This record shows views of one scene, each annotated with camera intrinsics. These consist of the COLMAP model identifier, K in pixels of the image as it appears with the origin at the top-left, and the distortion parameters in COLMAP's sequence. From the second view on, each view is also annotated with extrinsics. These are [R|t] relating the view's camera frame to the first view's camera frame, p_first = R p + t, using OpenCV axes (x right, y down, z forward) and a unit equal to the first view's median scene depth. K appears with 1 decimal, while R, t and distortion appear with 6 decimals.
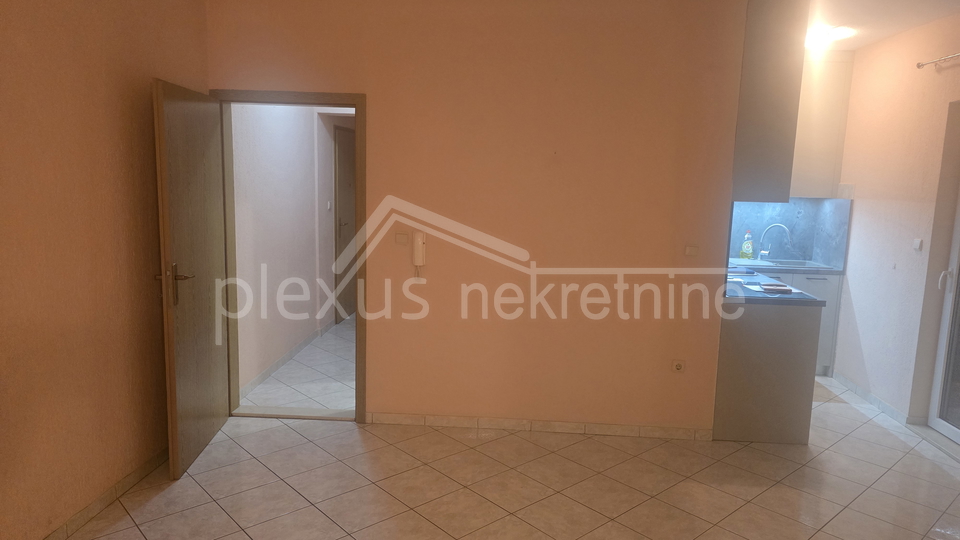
lens RADIAL K [[654.1, 0, 481.3], [0, 654.1, 268.4], [0, 0, 1]] dist [0.048429, -0.034512]
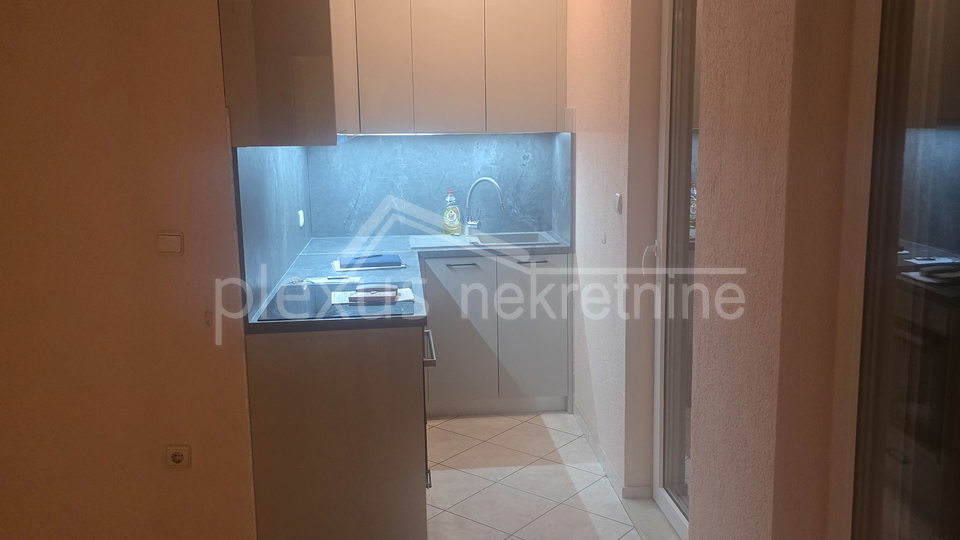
lens RADIAL K [[804.4, 0, 518.0], [0, 804.4, 267.4], [0, 0, 1]] dist [0.000989, -0.000409]
pose [[0.989634, -0.074839, 0.122574, 0.430490], [0.070625, 0.996765, 0.038369, -0.010134], [-0.125049, -0.029315, 0.991717, 0.264636]]
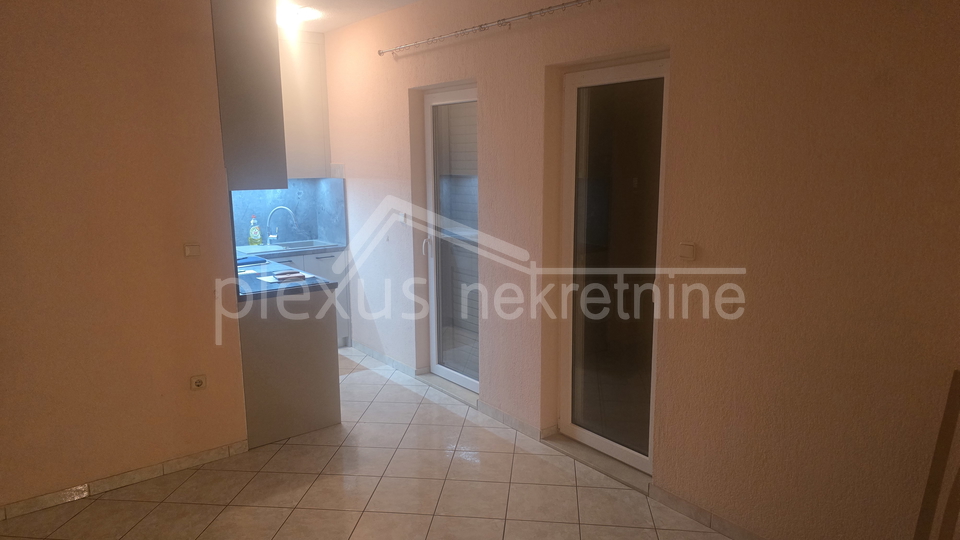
lens RADIAL K [[654.1, 0, 481.3], [0, 654.1, 268.4], [0, 0, 1]] dist [0.048429, -0.034512]
pose [[0.752841, -0.153114, 0.640146, 0.037240], [0.129219, 0.988022, 0.084353, -0.023026], [-0.645393, 0.019214, 0.763609, 0.068977]]
